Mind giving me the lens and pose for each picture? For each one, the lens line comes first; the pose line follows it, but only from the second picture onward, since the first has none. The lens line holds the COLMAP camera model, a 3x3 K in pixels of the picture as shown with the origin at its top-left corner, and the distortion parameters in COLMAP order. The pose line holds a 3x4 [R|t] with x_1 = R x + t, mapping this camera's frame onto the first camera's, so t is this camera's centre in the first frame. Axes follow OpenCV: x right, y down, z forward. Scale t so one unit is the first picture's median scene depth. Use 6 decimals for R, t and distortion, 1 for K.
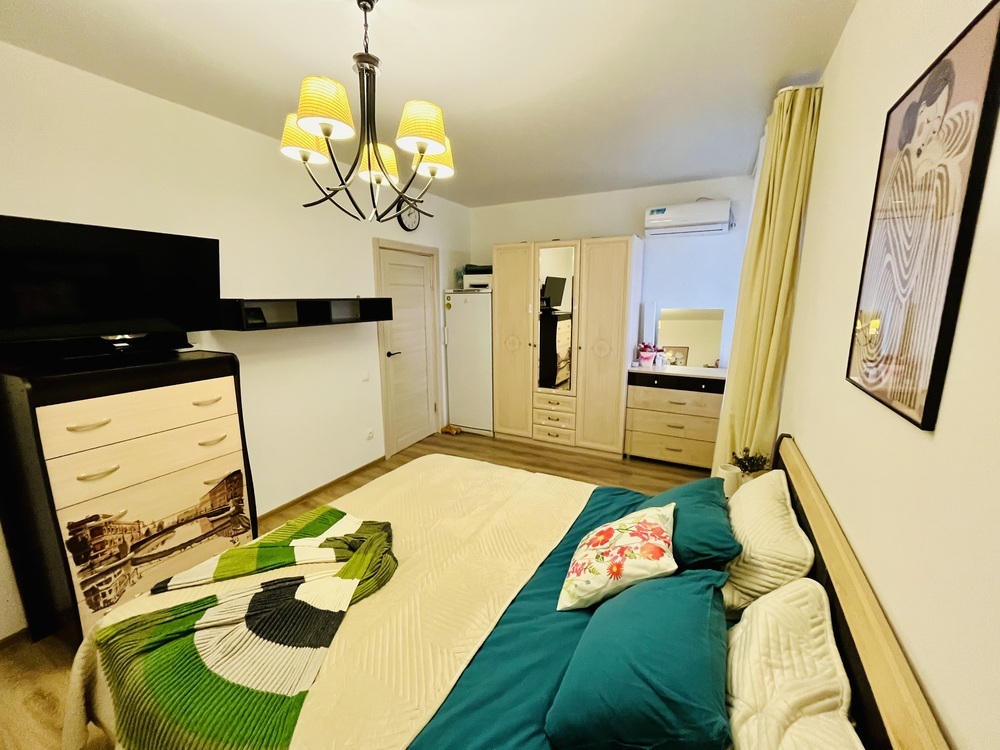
lens RADIAL K [[409.0, 0, 499.7], [0, 409.0, 373.4], [0, 0, 1]] dist [0.002025, -0.000128]
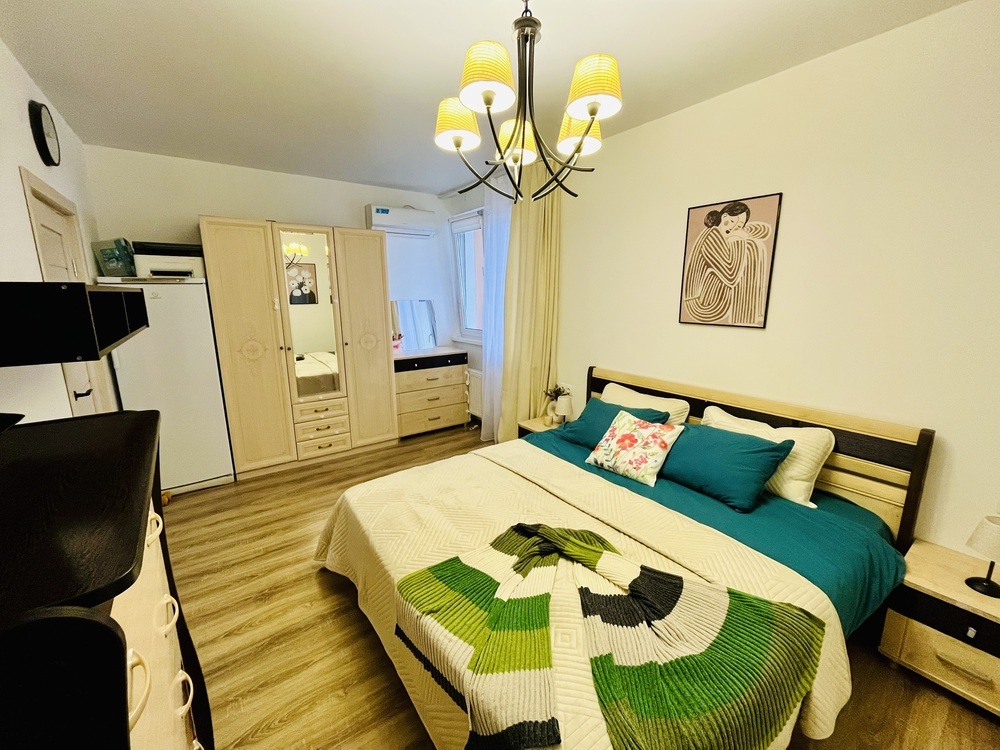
lens RADIAL K [[405.7, 0, 498.8], [0, 405.7, 373.5], [0, 0, 1]] dist [-0.003926, -0.000649]
pose [[0.434409, -0.176673, 0.883219, -0.511577], [0.170857, 0.978934, 0.111784, -0.041820], [-0.884362, 0.102344, 0.455444, 0.284271]]
